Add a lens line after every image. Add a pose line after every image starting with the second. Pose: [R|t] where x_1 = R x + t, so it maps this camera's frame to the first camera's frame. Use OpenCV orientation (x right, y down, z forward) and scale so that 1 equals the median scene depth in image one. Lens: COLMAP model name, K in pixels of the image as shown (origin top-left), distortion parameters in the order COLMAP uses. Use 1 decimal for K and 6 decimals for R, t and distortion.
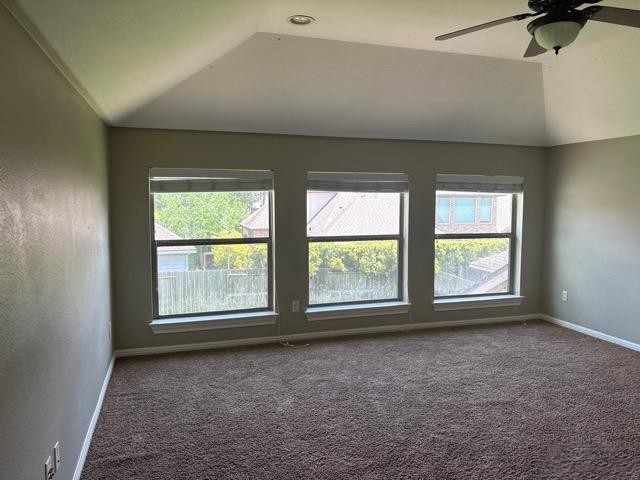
lens RADIAL K [[487.5, 0, 318.8], [0, 487.5, 234.0], [0, 0, 1]] dist [0.029844, -0.013334]
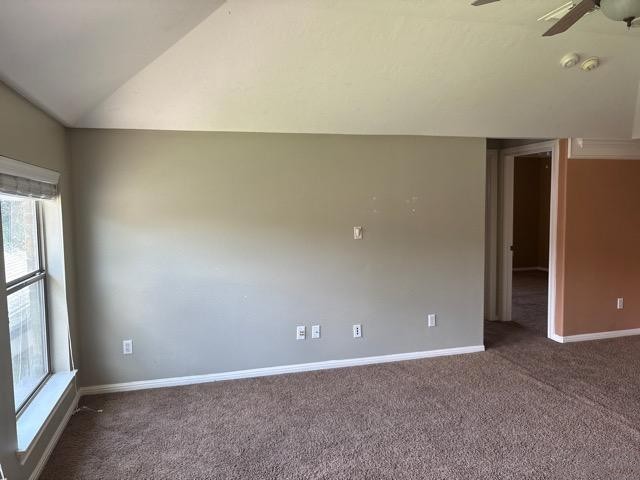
lens RADIAL K [[487.5, 0, 320.1], [0, 487.5, 242.0], [0, 0, 1]] dist [0.029844, -0.013334]
pose [[0.022456, -0.080777, 0.996479, -0.197923], [0.084059, 0.993354, 0.078630, -0.060819], [-0.996208, 0.081997, 0.029096, 0.778407]]
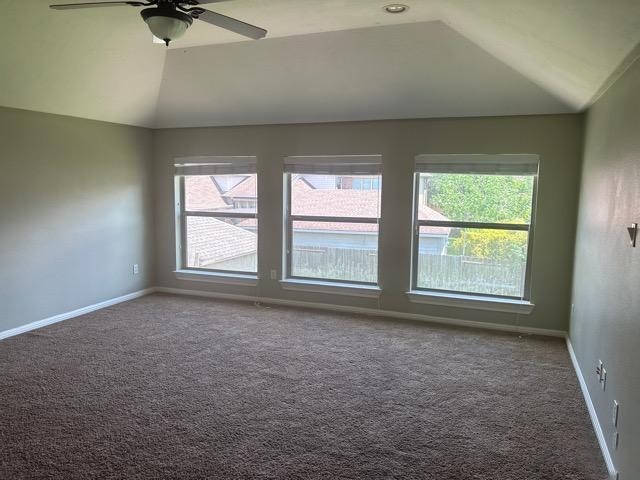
lens RADIAL K [[487.5, 0, 320.4], [0, 487.5, 243.9], [0, 0, 1]] dist [0.029844, -0.013334]
pose [[0.766349, 0.088124, -0.636352, 0.761990], [-0.051983, 0.995805, 0.075301, -0.016508], [0.640318, -0.024627, 0.767715, 0.184509]]
